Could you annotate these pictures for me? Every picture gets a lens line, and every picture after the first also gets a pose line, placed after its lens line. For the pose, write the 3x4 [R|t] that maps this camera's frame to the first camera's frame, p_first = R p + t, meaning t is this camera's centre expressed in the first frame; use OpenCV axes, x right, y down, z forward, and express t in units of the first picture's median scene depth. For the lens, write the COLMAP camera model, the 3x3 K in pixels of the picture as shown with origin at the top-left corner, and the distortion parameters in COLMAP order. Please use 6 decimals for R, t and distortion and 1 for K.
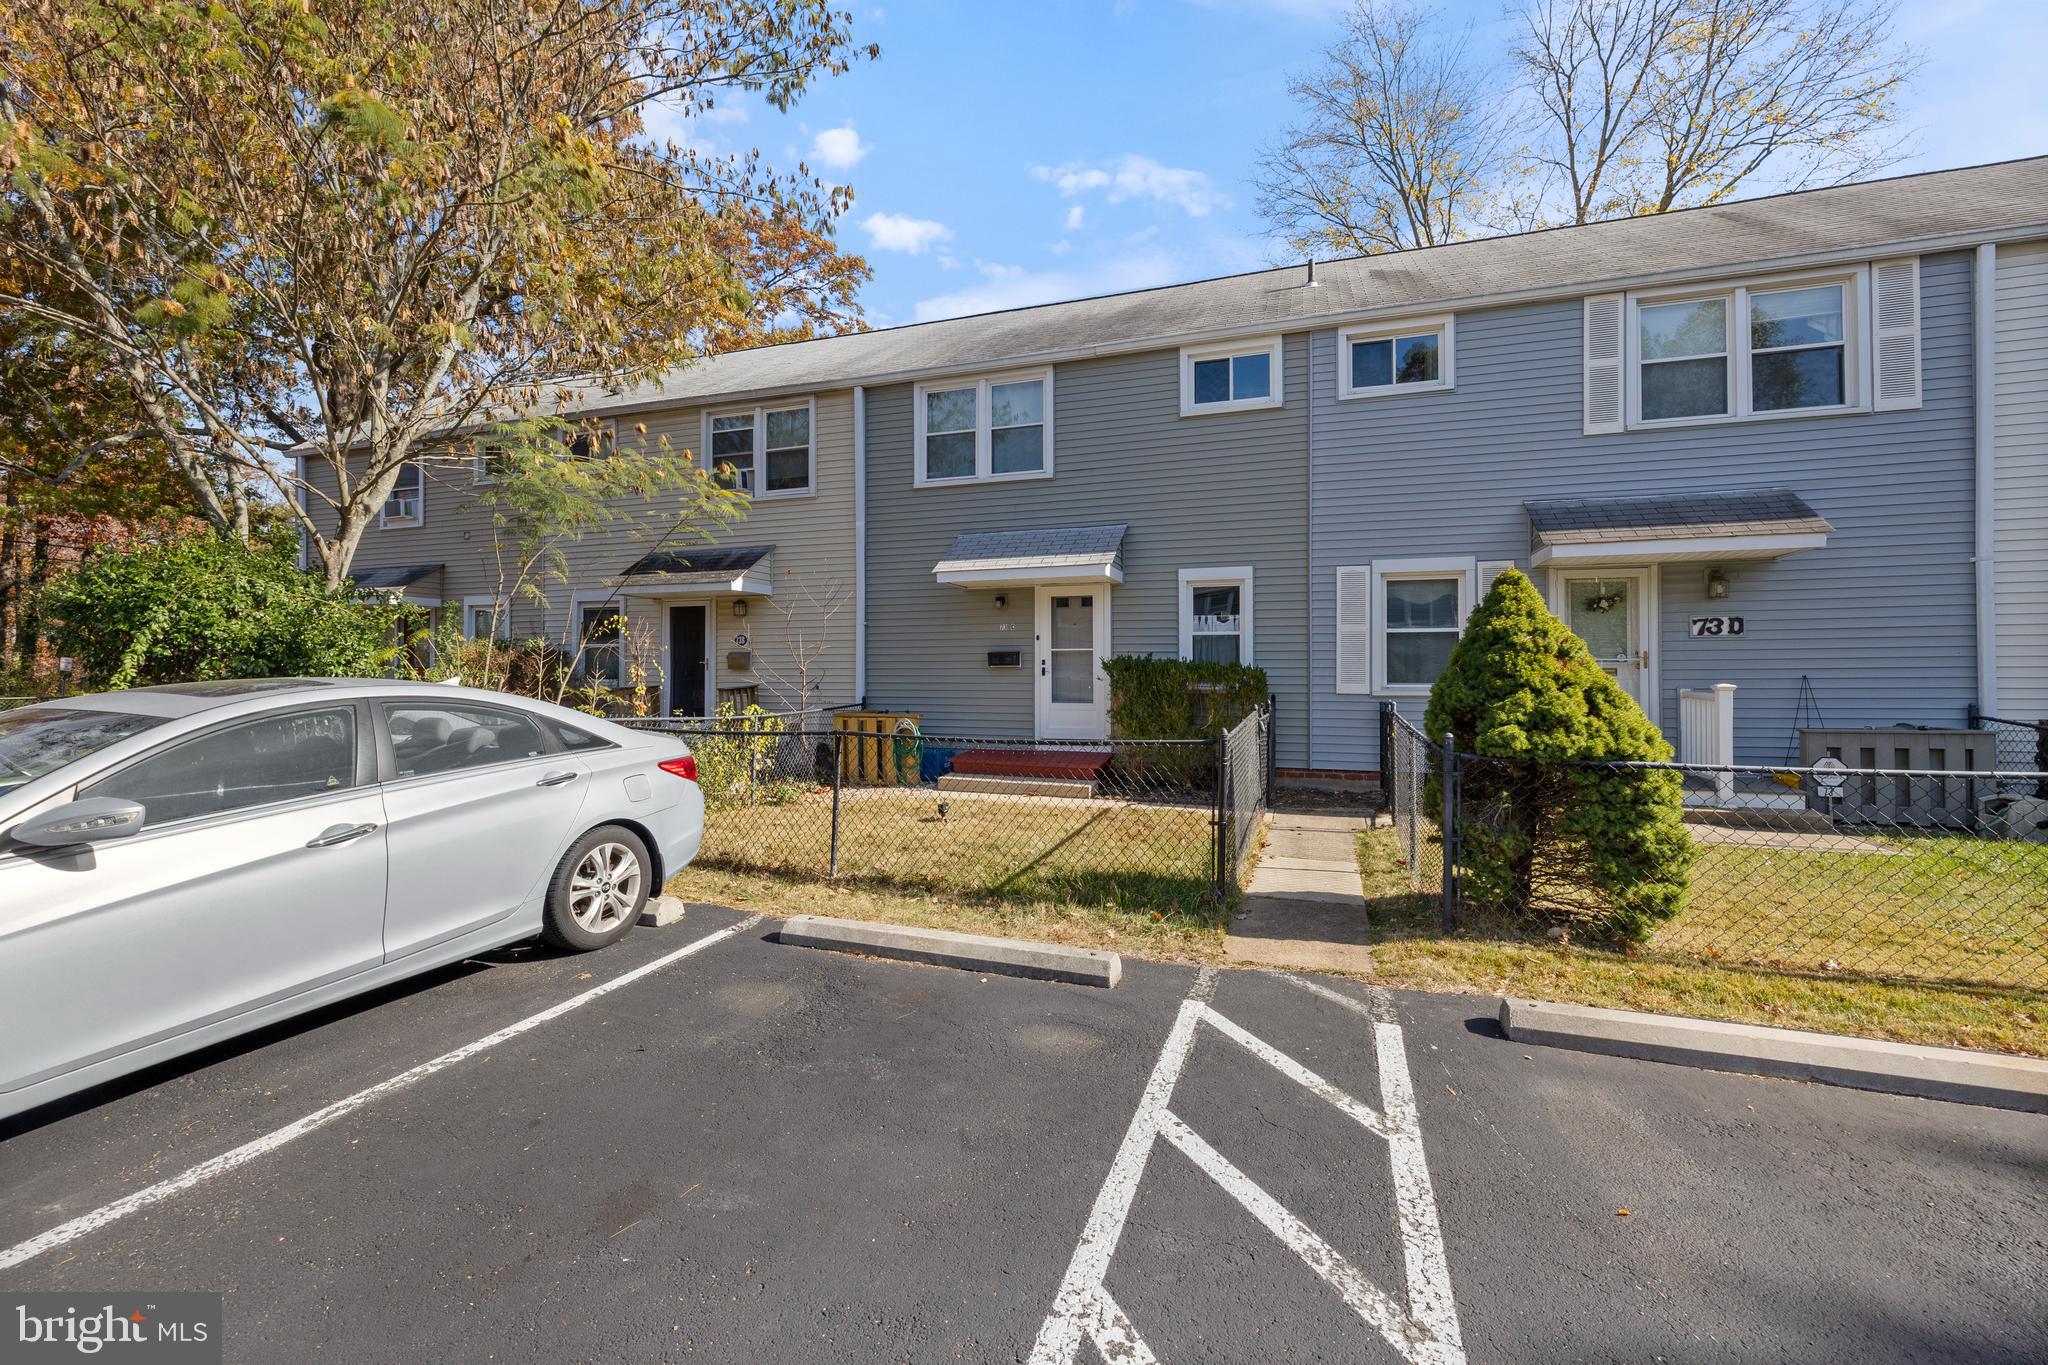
lens RADIAL K [[871.6, 0, 1020.1], [0, 871.6, 674.3], [0, 0, 1]] dist [0.001084, 0.000007]
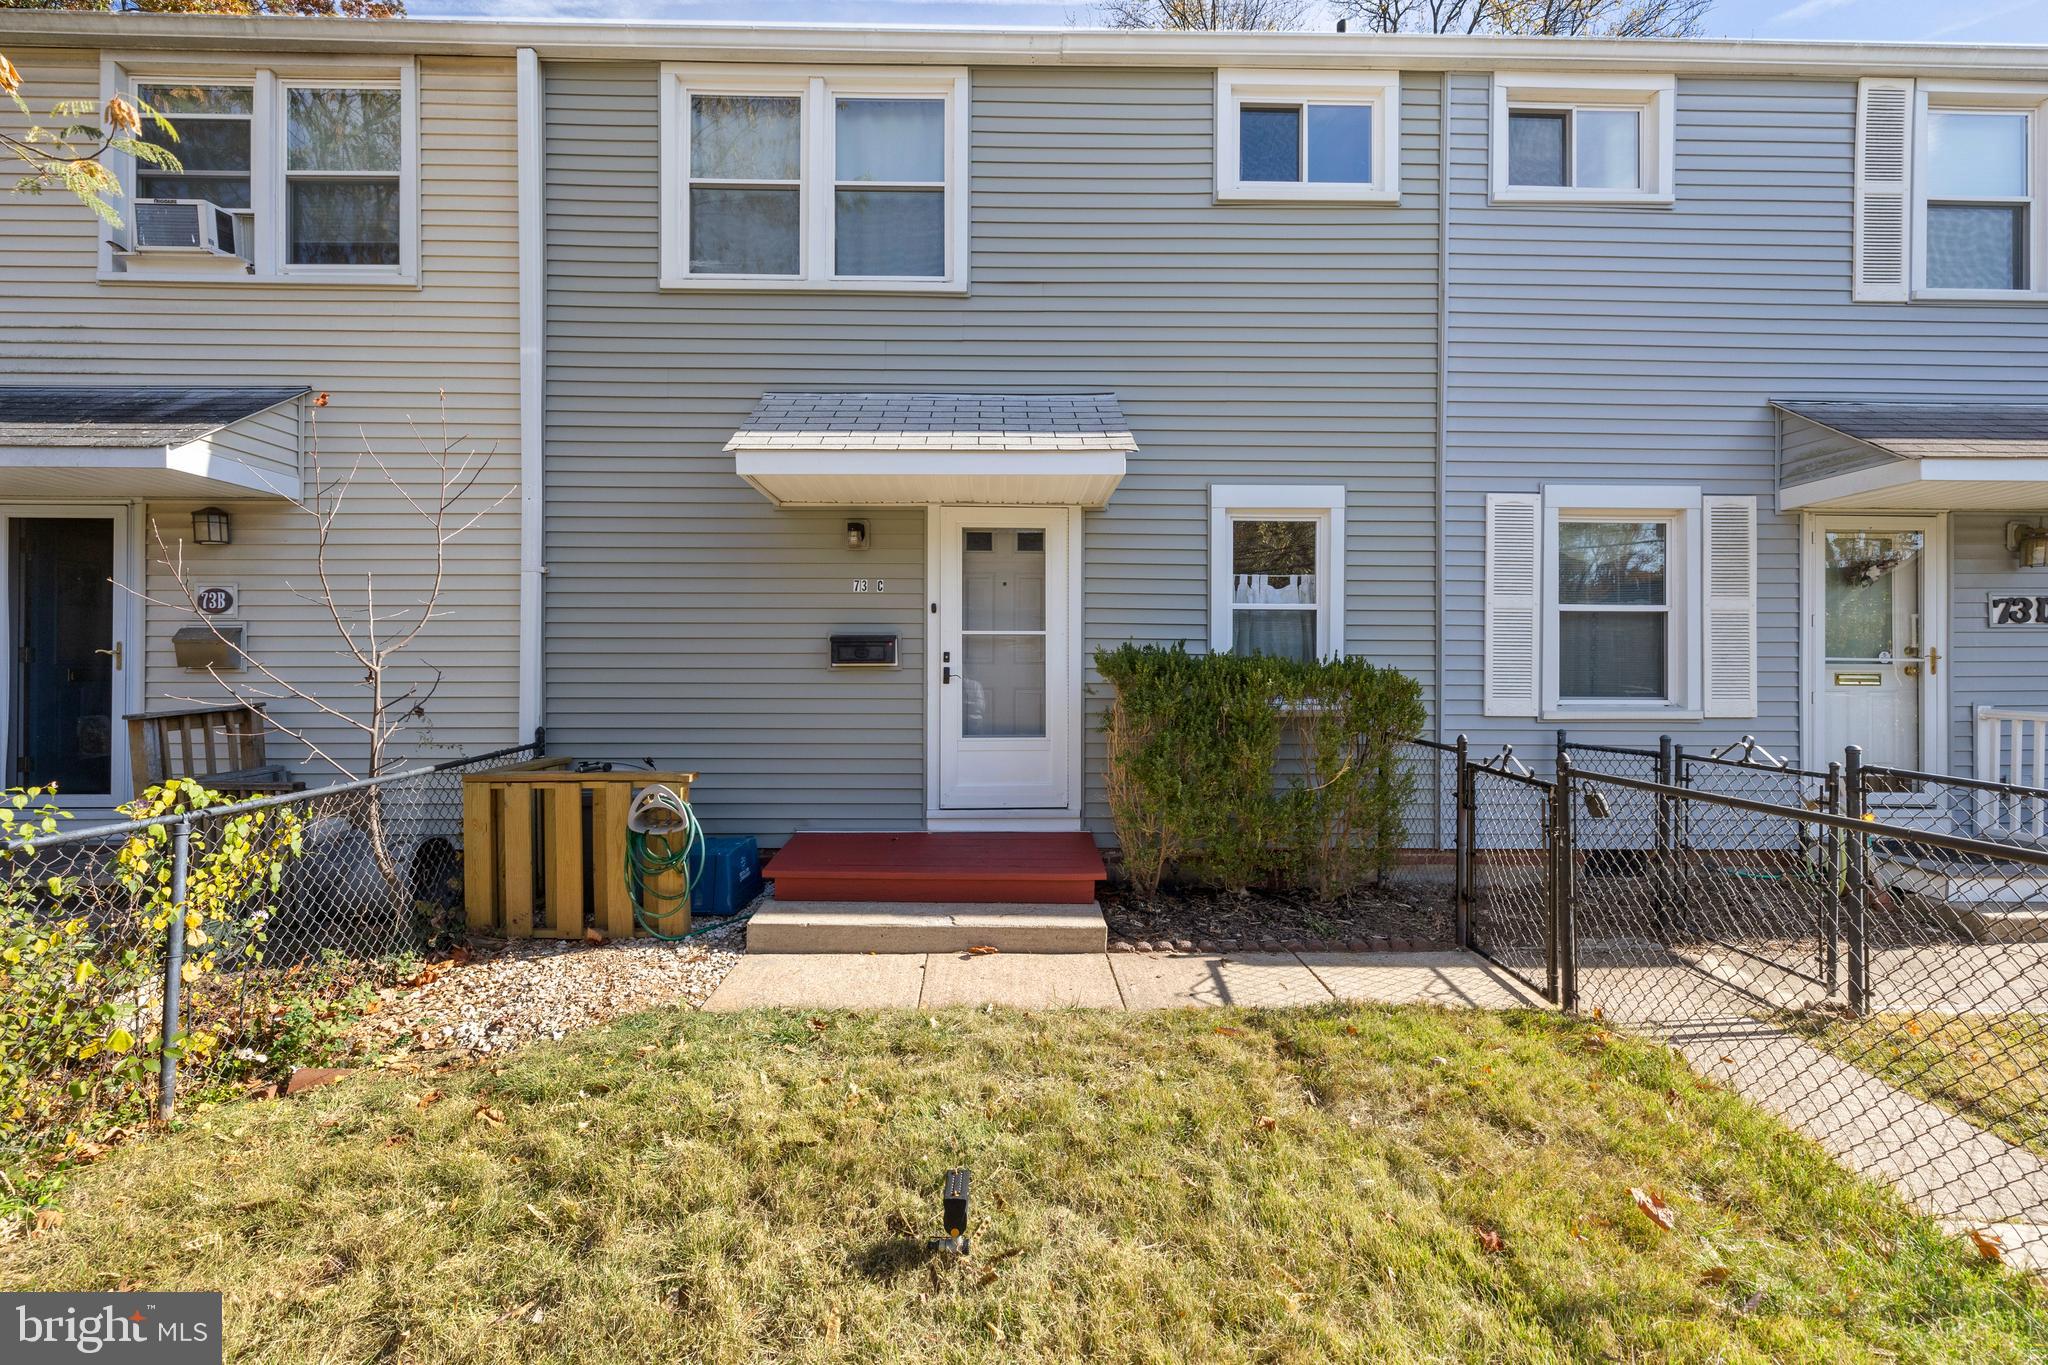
lens RADIAL K [[871.6, 0, 1020.1], [0, 871.6, 674.3], [0, 0, 1]] dist [0.001084, 0.000007]
pose [[0.937217, 0.001252, 0.348746, -0.113012], [-0.002833, 0.999988, 0.004023, -0.006167], [-0.348737, -0.004758, 0.937209, 0.530346]]
